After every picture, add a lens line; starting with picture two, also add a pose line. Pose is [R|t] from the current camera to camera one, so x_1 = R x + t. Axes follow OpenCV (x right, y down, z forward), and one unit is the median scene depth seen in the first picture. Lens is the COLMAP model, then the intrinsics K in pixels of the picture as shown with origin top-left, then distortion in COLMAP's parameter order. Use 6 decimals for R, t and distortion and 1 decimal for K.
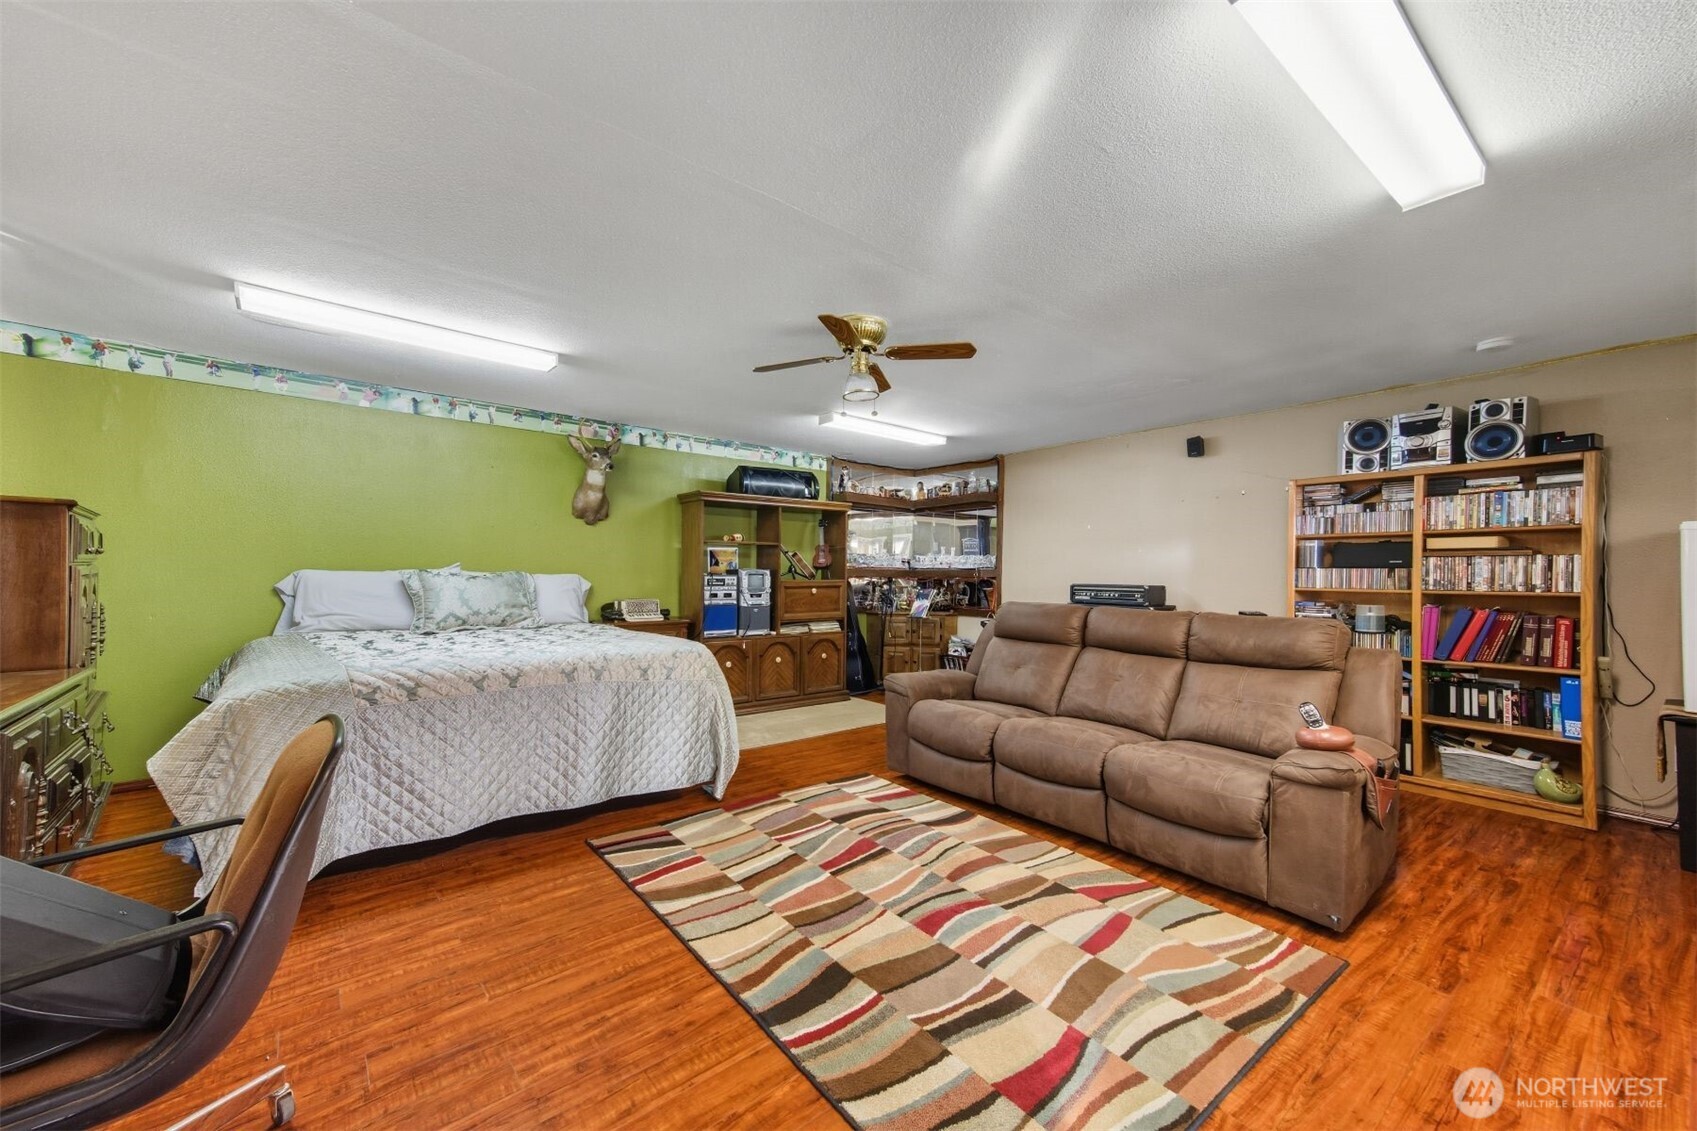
lens RADIAL K [[655.8, 0, 848.5], [0, 655.8, 565.5], [0, 0, 1]] dist [0.035668, 0.000160]
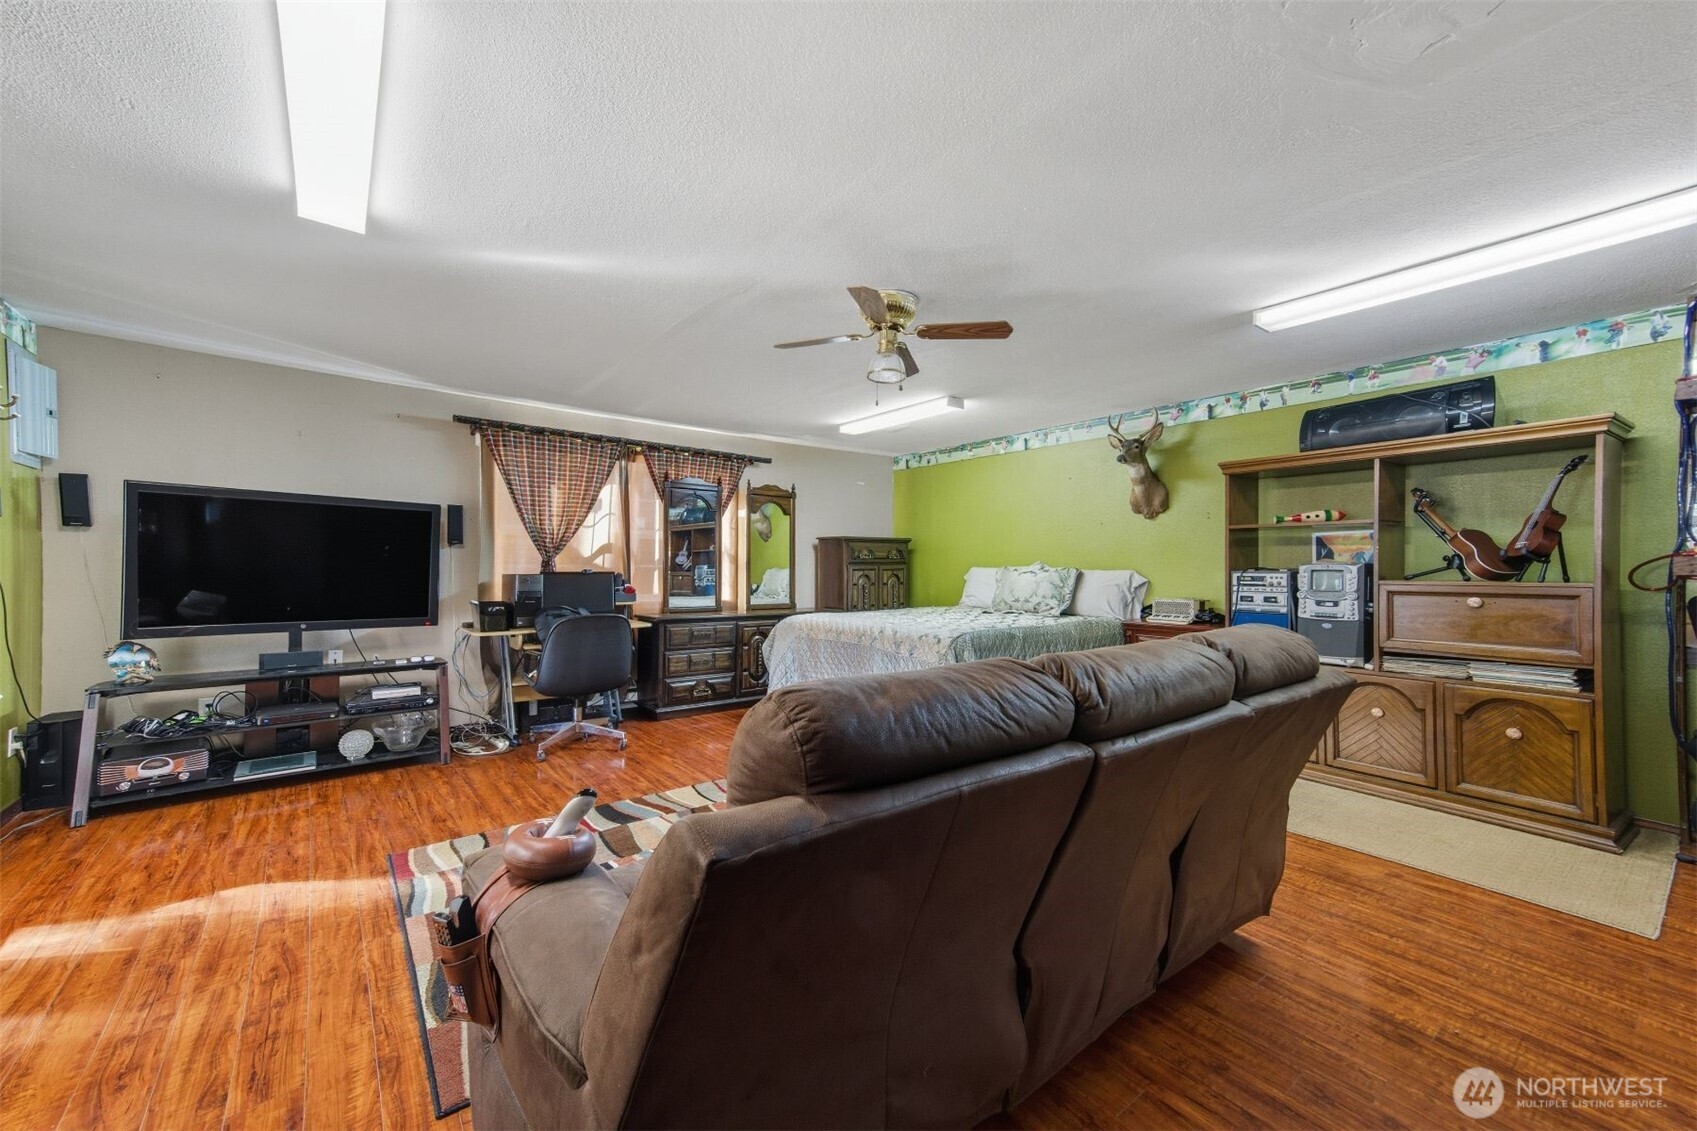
lens RADIAL K [[641.6, 0, 848.5], [0, 641.6, 565.5], [0, 0, 1]] dist [0.082370, 0.000046]
pose [[-0.006789, -0.000158, -0.999977, 0.552635], [0.017582, 0.999845, -0.000278, -0.000365], [0.999822, -0.017584, -0.006785, 0.543009]]
